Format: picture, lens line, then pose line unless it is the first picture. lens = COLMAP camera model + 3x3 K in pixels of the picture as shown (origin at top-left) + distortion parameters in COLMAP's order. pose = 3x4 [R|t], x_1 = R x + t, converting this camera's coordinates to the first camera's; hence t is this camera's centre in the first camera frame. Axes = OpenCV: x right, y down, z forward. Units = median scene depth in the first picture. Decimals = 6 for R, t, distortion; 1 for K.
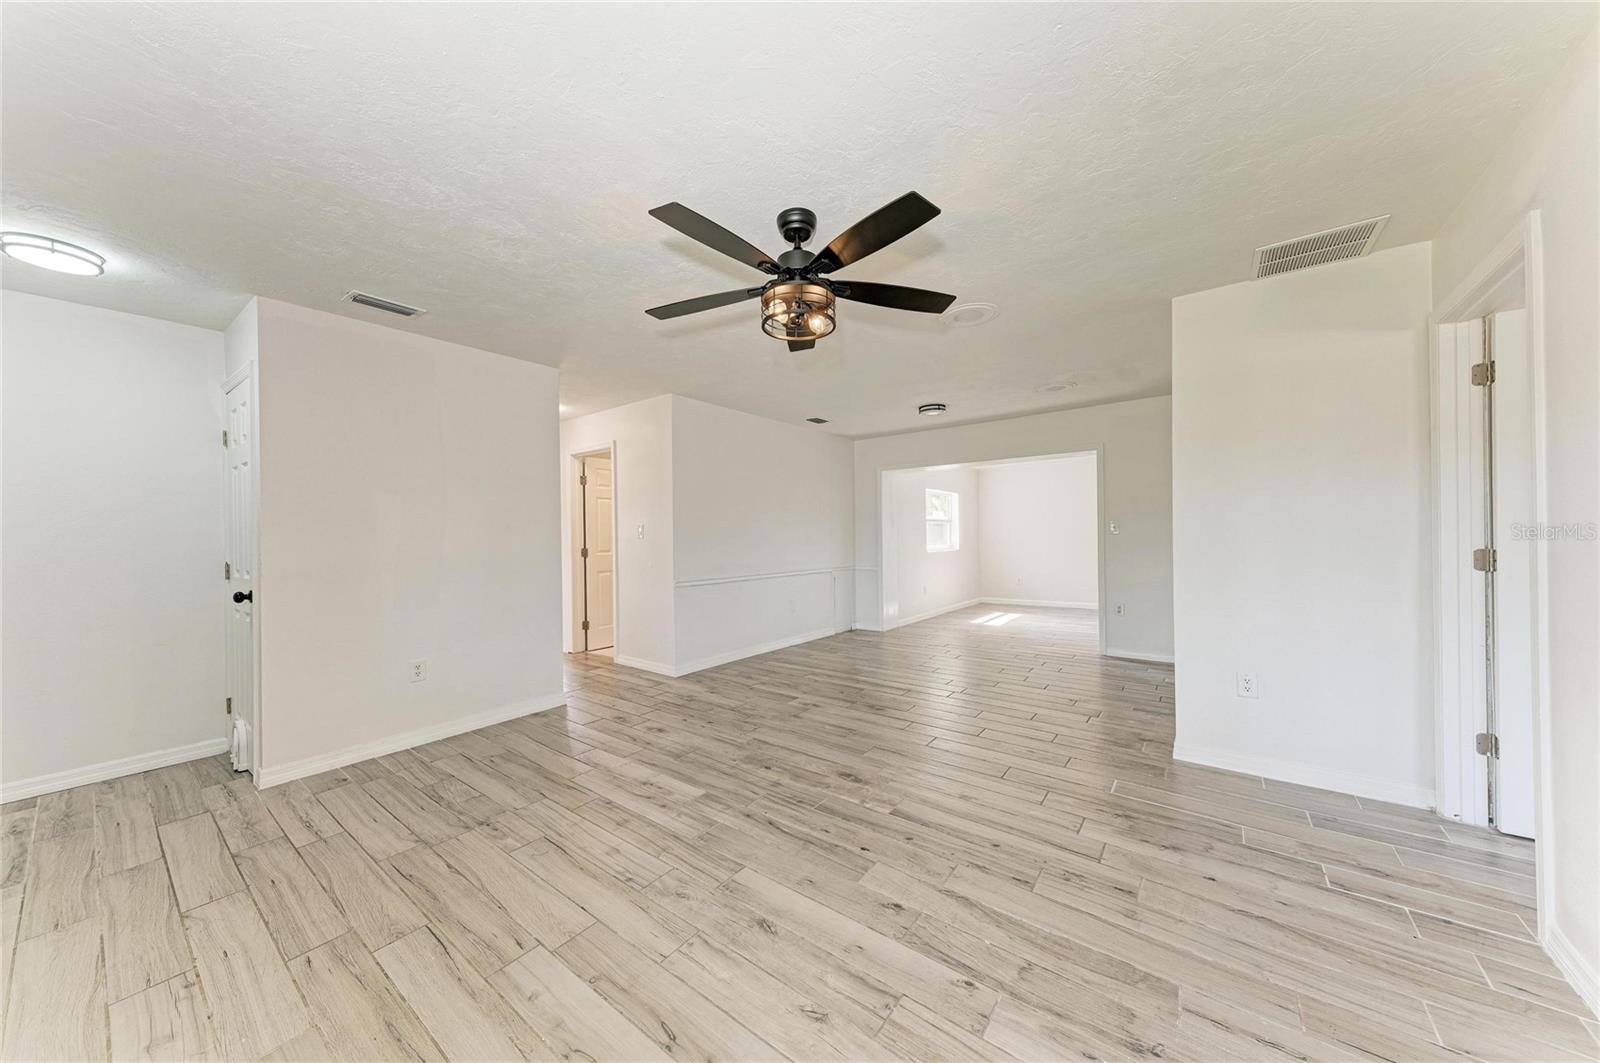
lens RADIAL K [[541.5, 0, 804.9], [0, 541.5, 535.4], [0, 0, 1]] dist [0.019515, -0.004560]
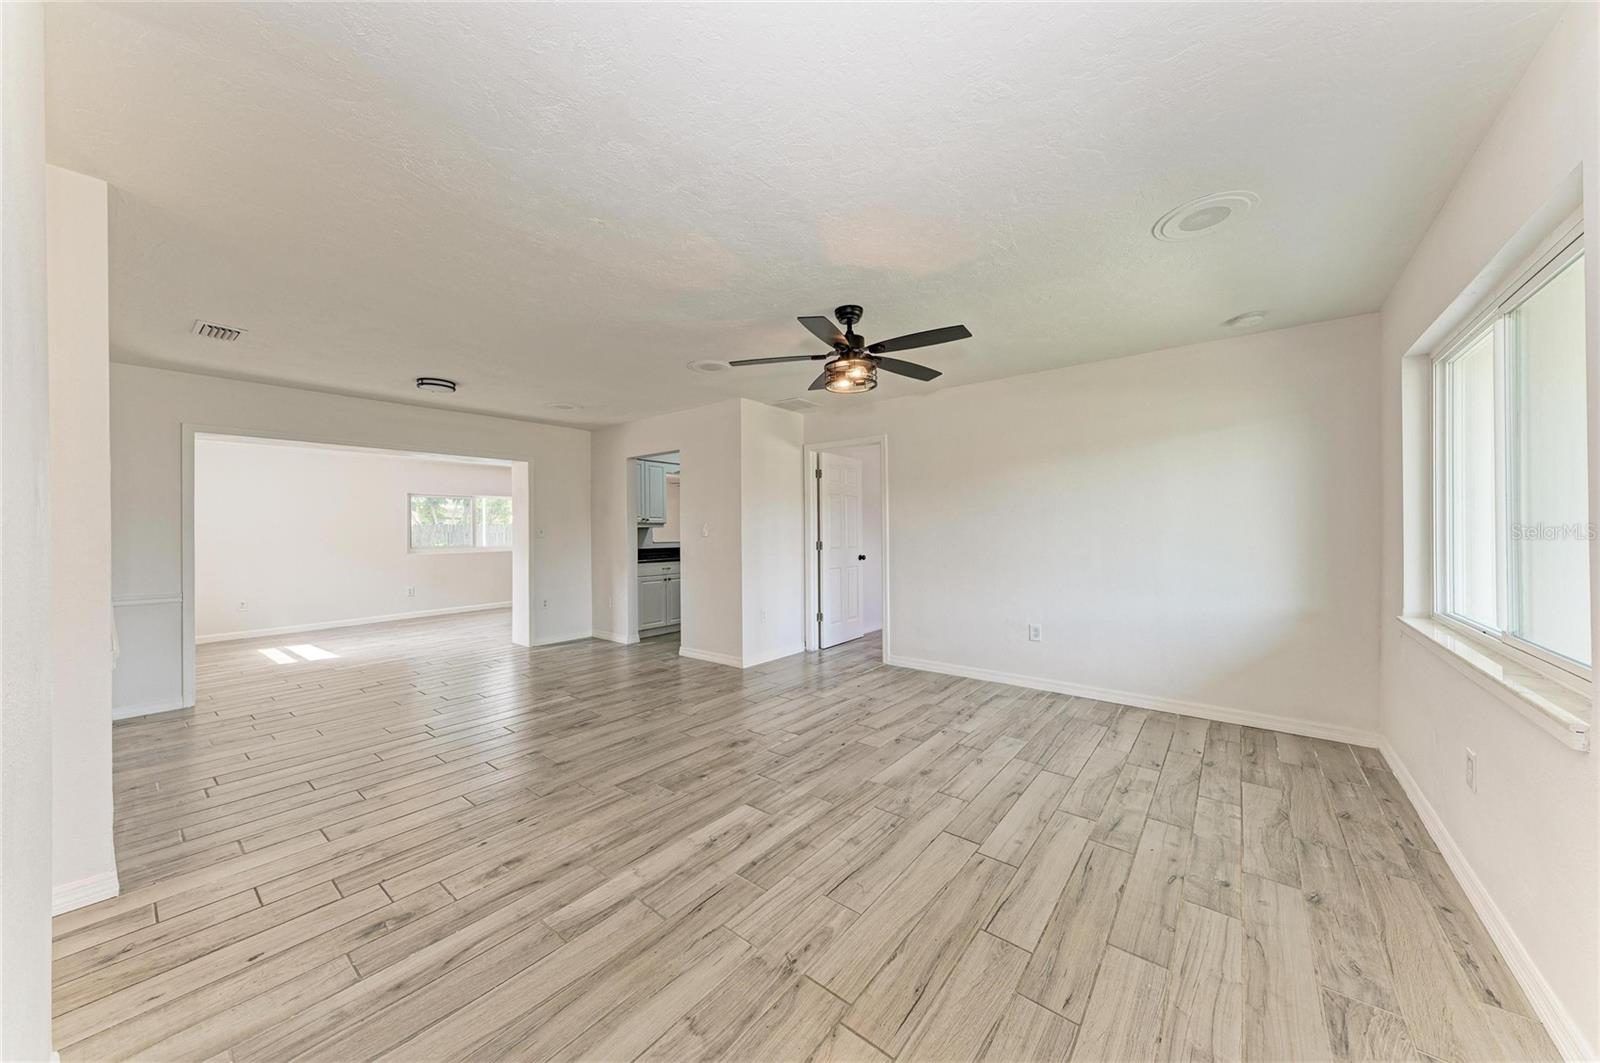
lens RADIAL K [[541.5, 0, 796.1], [0, 541.5, 536.1], [0, 0, 1]] dist [0.019515, -0.004560]
pose [[0.036736, 0.004232, 0.999316, -1.130256], [0.011307, 0.999925, -0.004650, 0.009454], [-0.999261, 0.011470, 0.036686, 0.873091]]
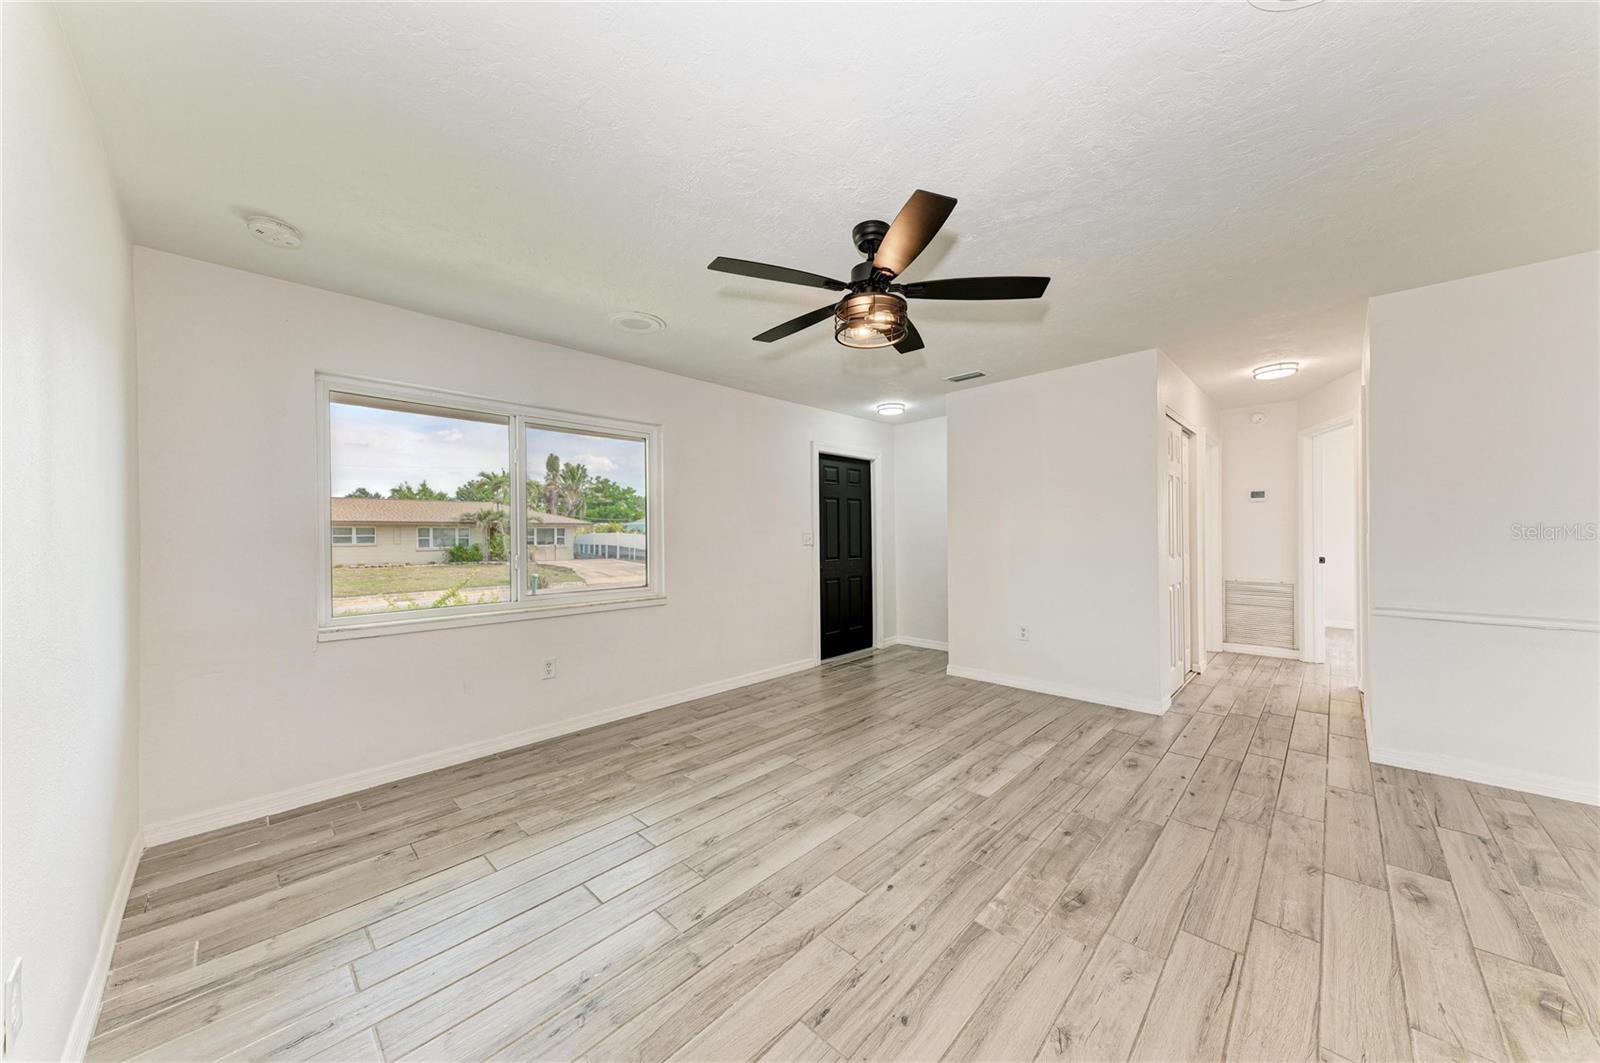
lens RADIAL K [[541.5, 0, 796.6], [0, 541.5, 531.1], [0, 0, 1]] dist [0.019515, -0.004560]
pose [[-0.133385, 0.011349, -0.990999, 0.832569], [0.008867, 0.999908, 0.010257, -0.020122], [0.991025, -0.007419, -0.133473, 0.794481]]
